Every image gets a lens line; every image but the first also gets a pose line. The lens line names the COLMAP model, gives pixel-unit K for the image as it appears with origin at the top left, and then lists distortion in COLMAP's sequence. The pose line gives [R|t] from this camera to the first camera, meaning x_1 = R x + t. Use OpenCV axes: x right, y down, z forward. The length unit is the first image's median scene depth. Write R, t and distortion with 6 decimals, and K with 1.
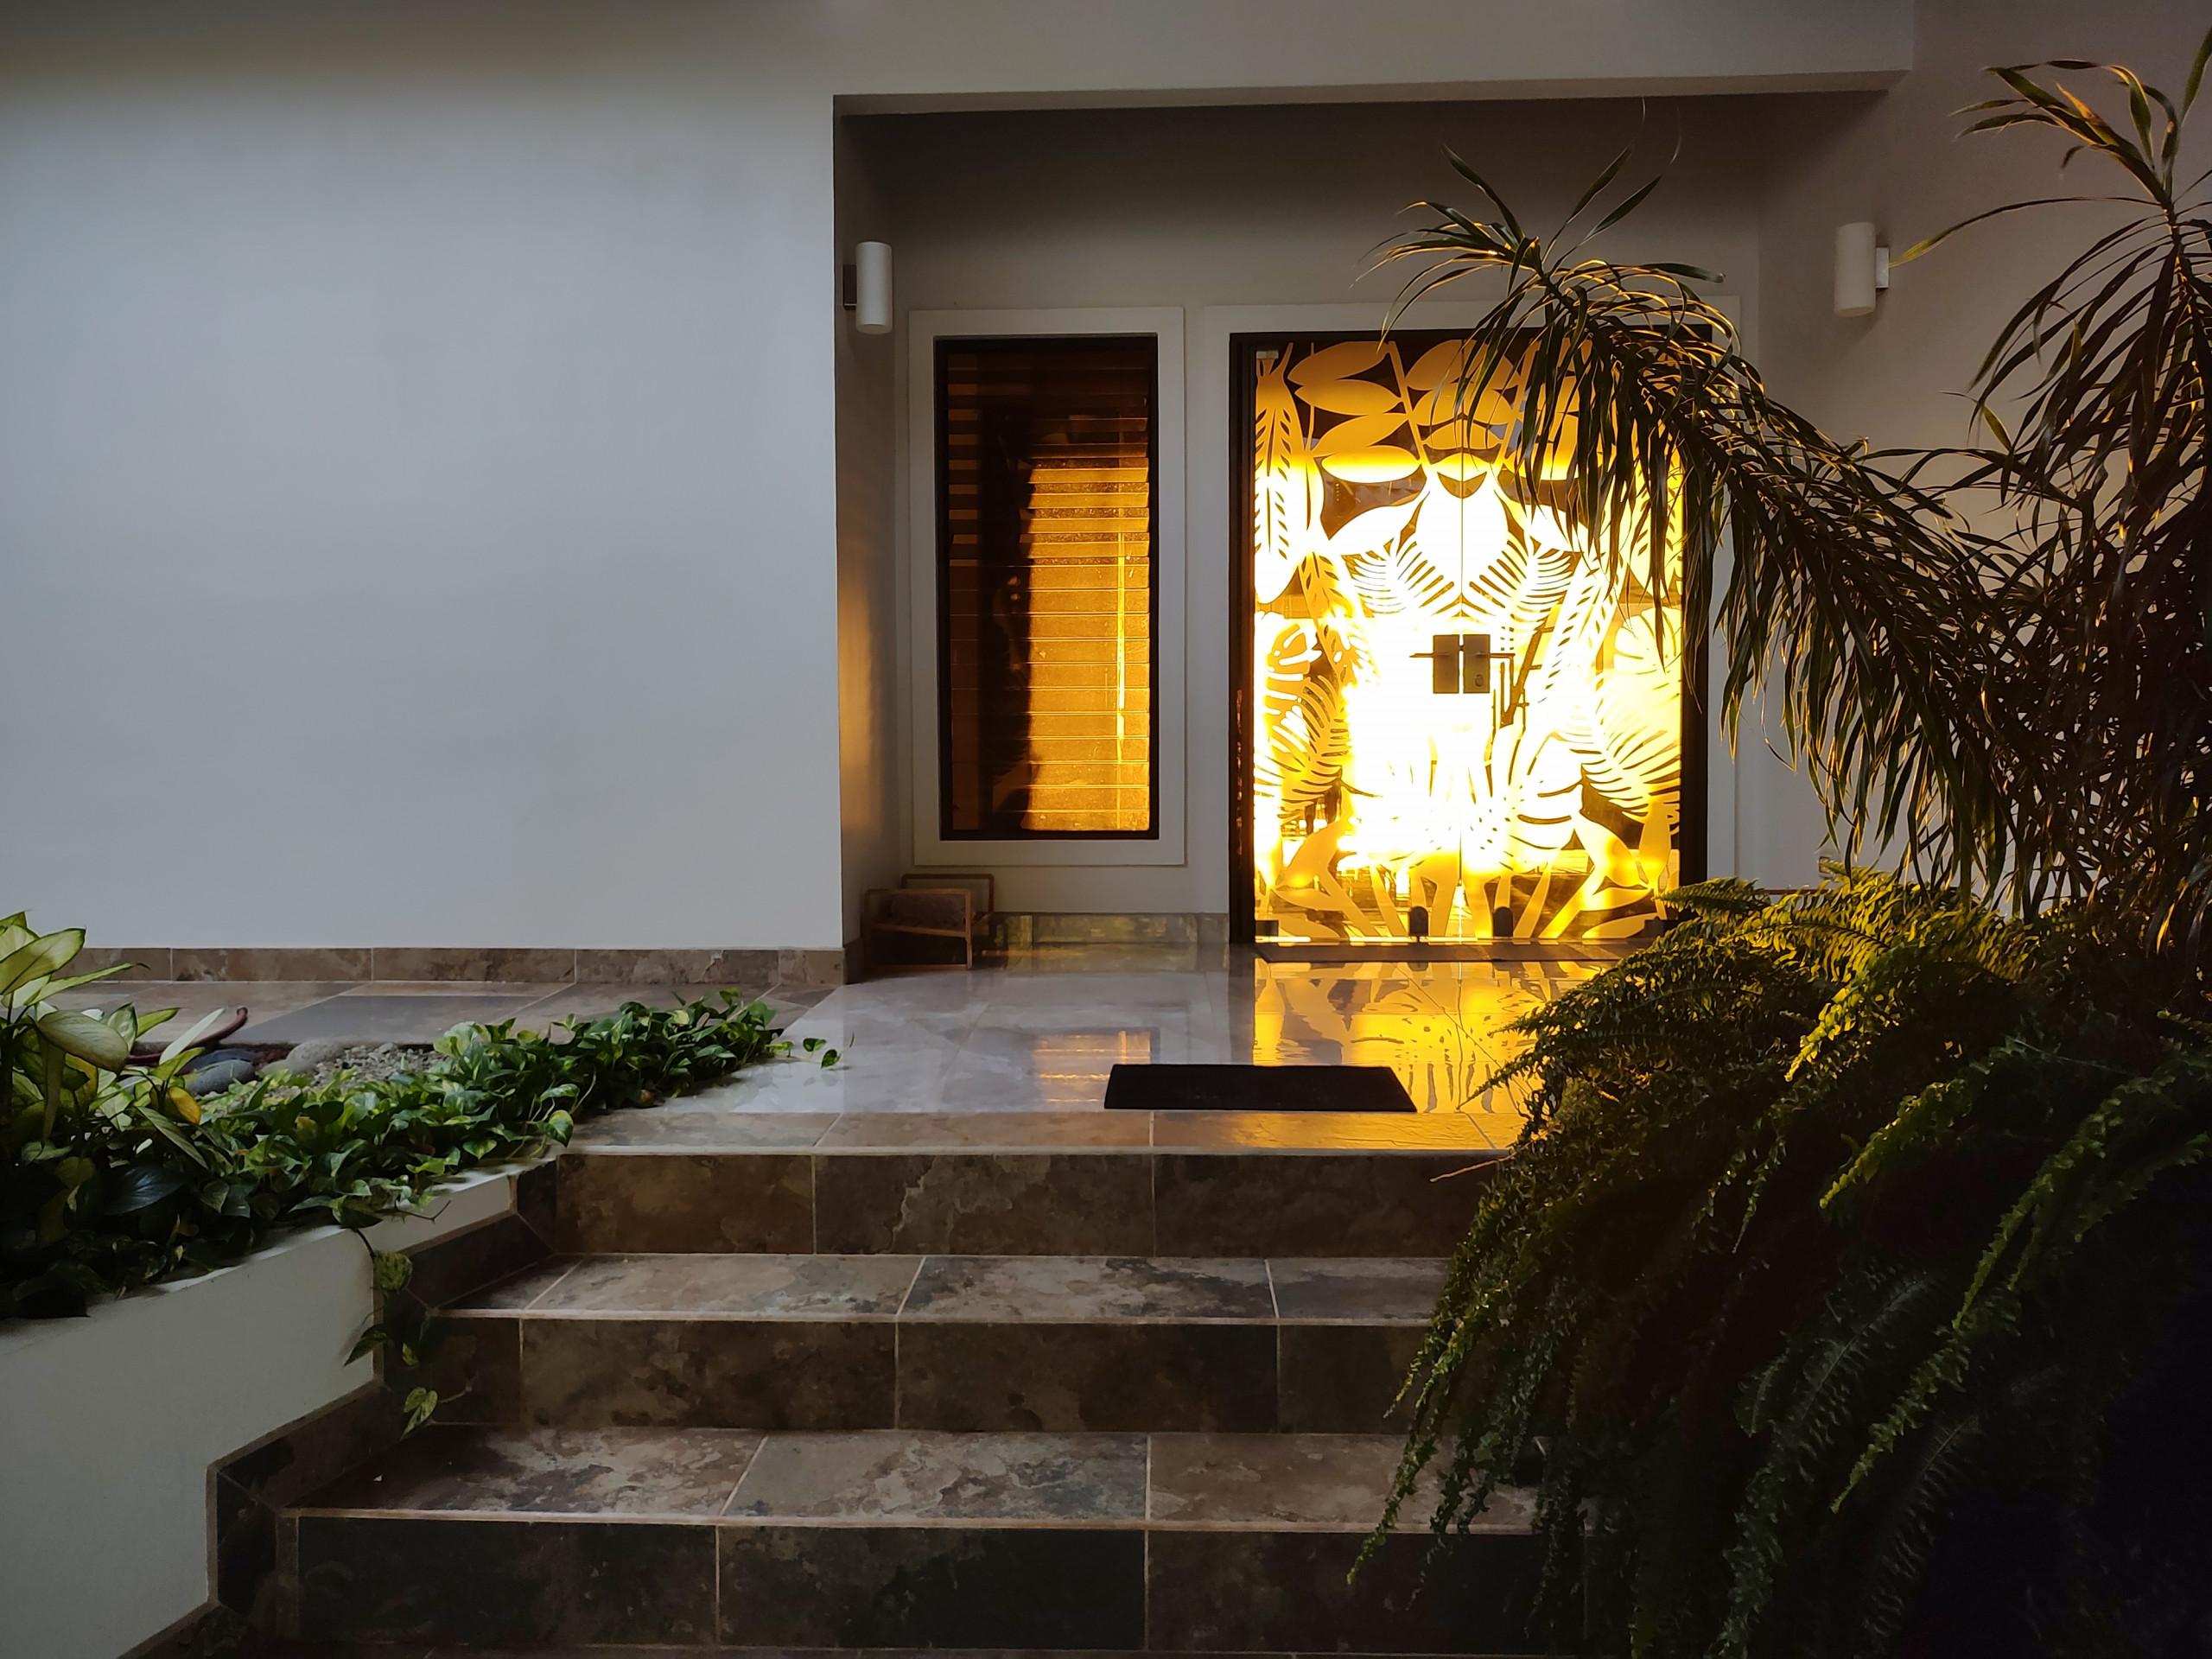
lens RADIAL K [[1566.8, 0, 1106.0], [0, 1566.8, 829.5], [0, 0, 1]] dist [-0.004546, -0.003120]
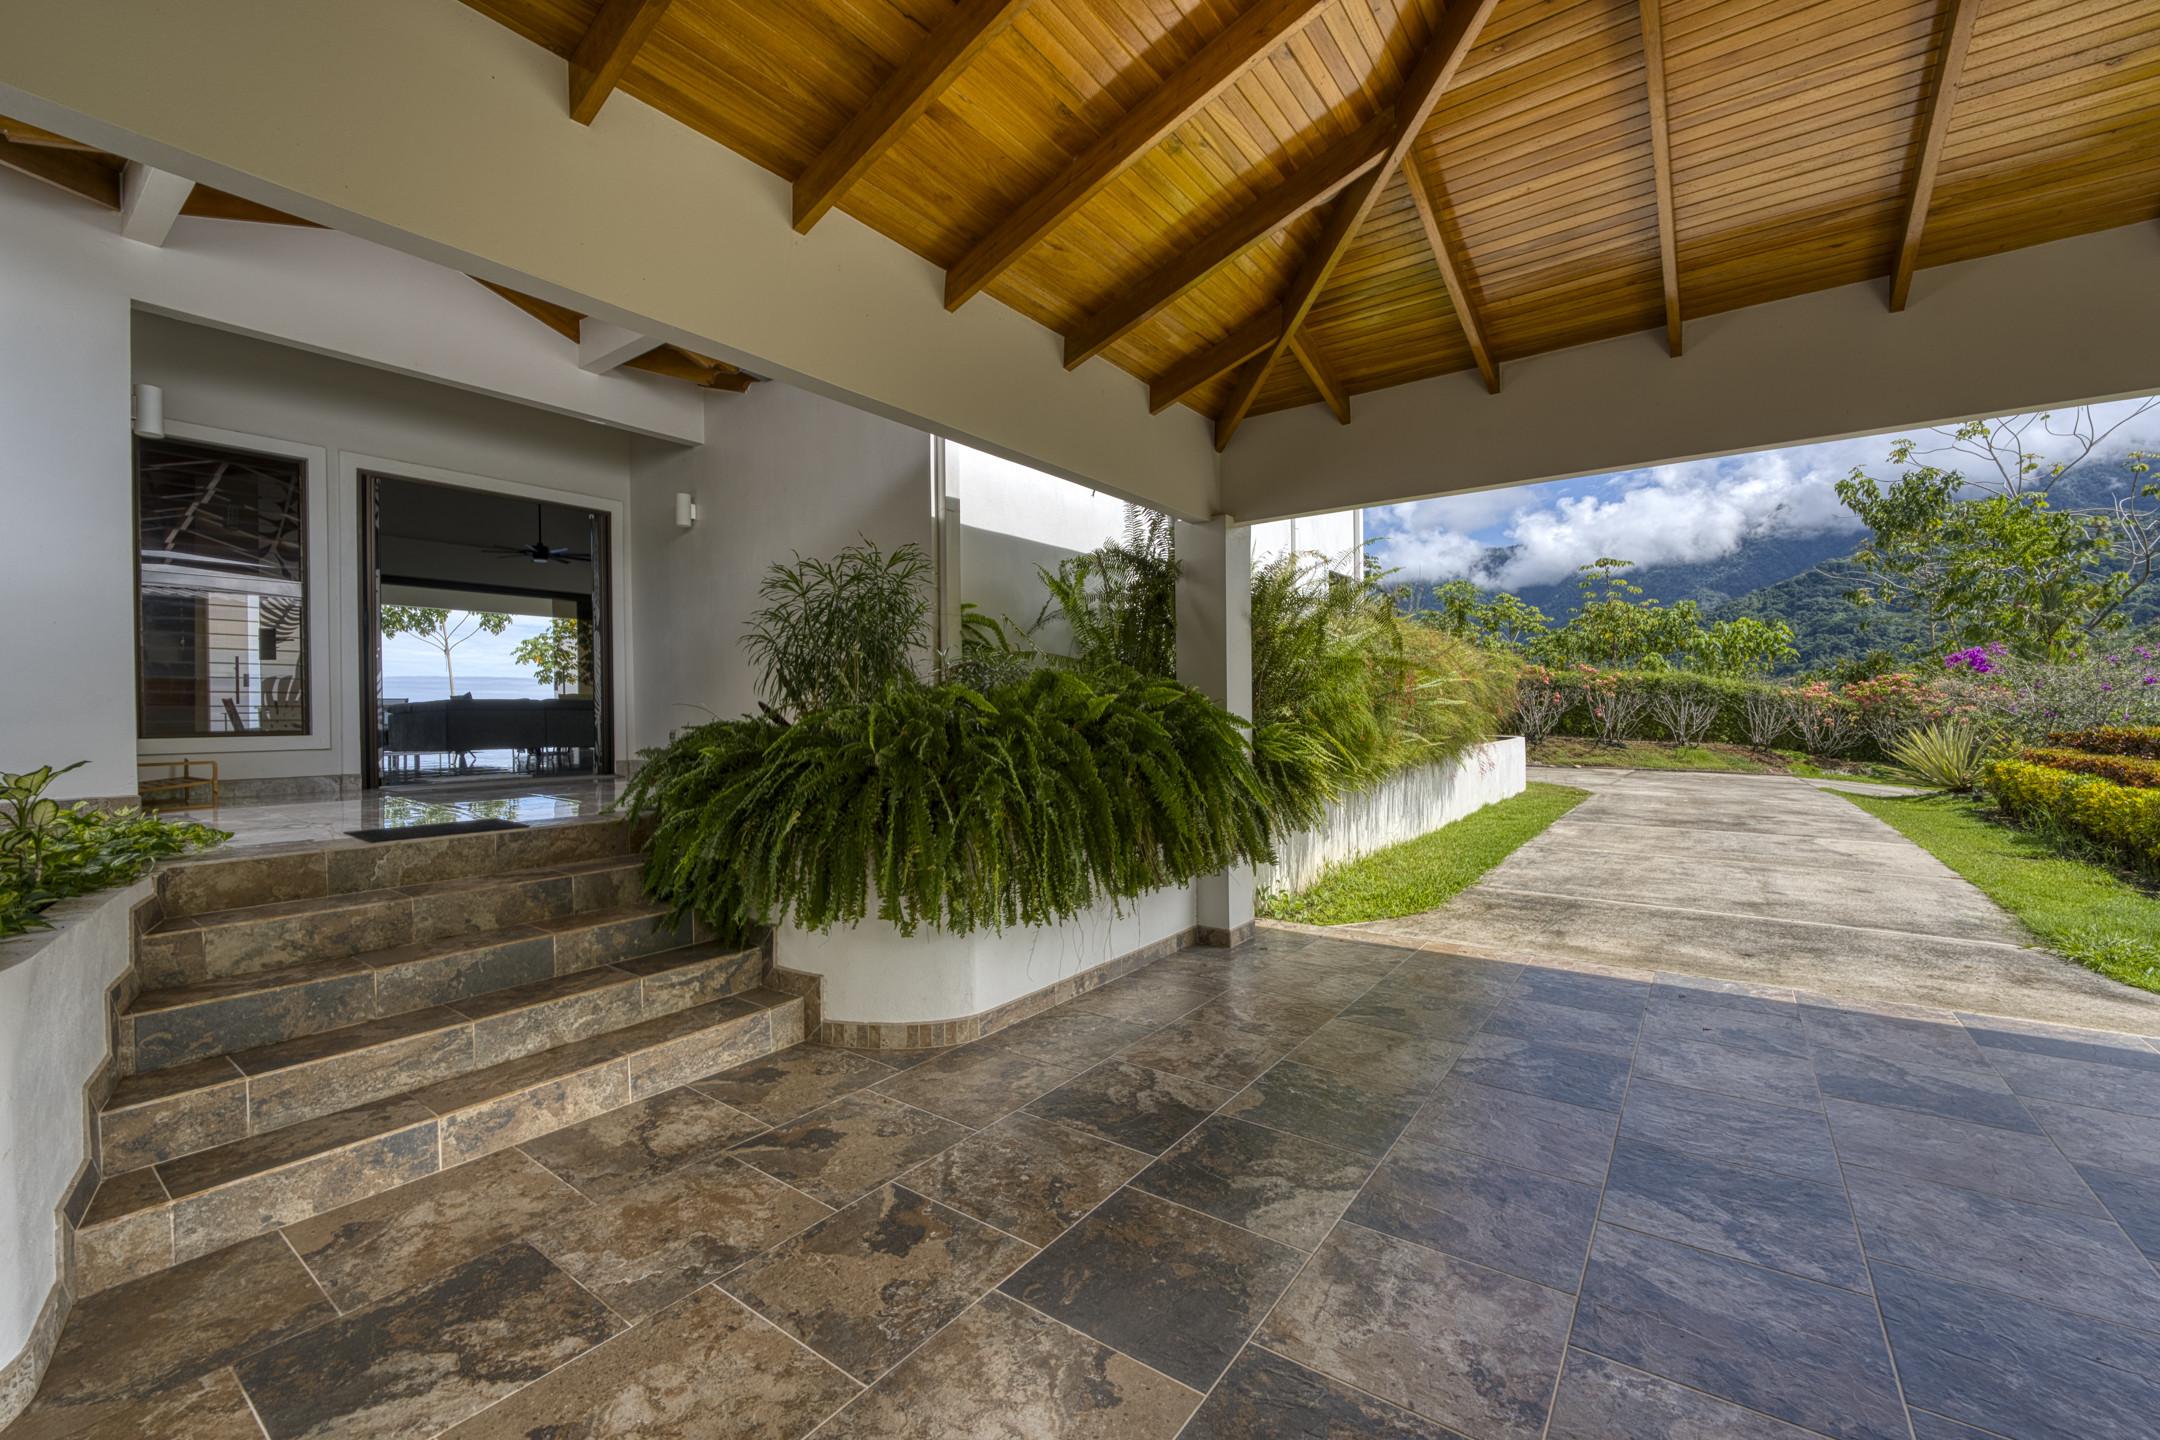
lens RADIAL K [[863.5, 0, 1080.0], [0, 863.5, 720.0], [0, 0, 1]] dist [-0.020799, -0.000026]
pose [[0.557742, -0.005206, 0.829998, -0.595811], [0.037162, 0.999134, -0.018705, 0.081802], [-0.829182, 0.041277, 0.557453, -0.586155]]
